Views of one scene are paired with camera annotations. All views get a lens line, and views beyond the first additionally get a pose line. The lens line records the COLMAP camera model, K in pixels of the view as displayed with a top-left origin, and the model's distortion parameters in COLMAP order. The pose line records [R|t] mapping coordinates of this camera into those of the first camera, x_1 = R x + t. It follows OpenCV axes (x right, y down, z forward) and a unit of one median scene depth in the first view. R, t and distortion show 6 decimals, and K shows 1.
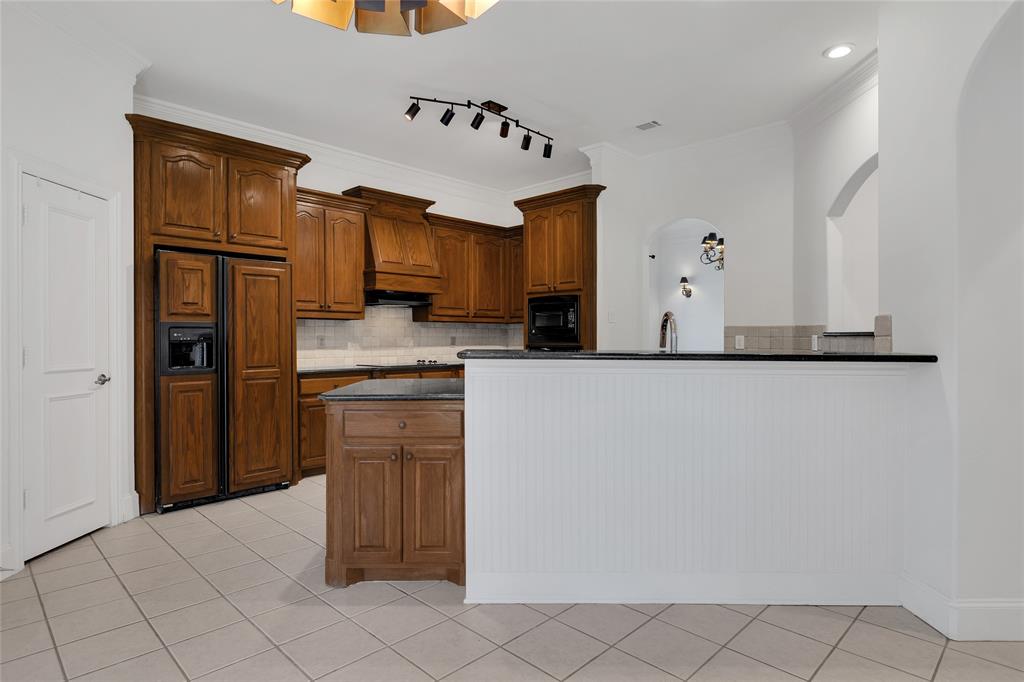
lens RADIAL K [[567.5, 0, 512.0], [0, 567.5, 341.0], [0, 0, 1]] dist [0.008184, 0.001079]
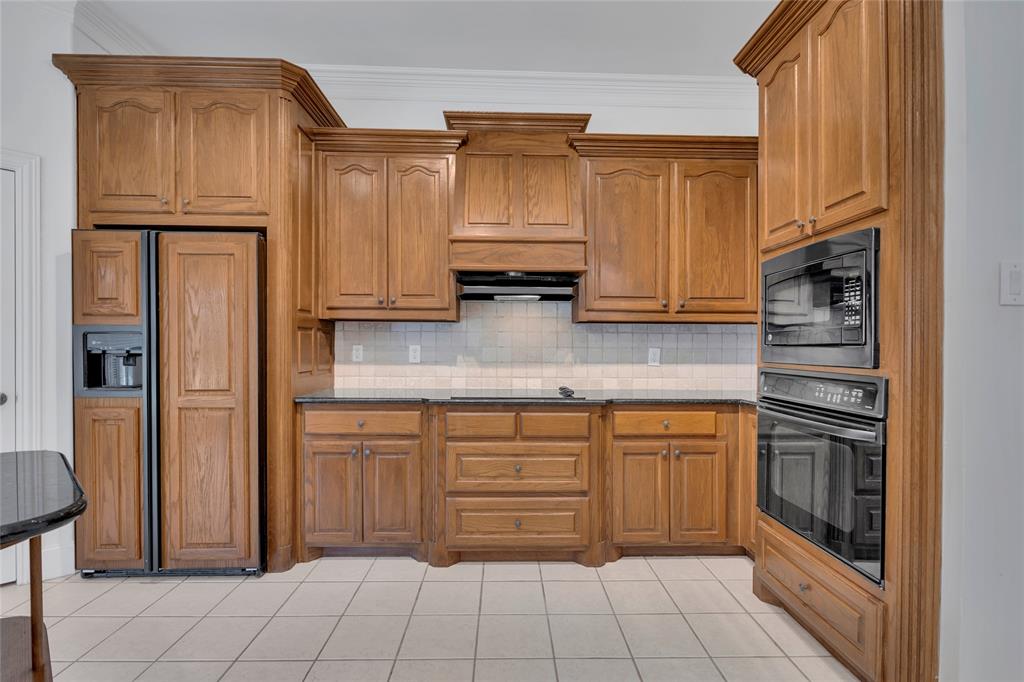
lens RADIAL K [[481.6, 0, 513.1], [0, 481.6, 347.9], [0, 0, 1]] dist [0.001220, 0.000127]
pose [[0.720675, 0.008690, -0.693219, 0.164811], [-0.011500, 0.999934, 0.000579, -0.007559], [0.693178, 0.007554, 0.720727, 0.655016]]
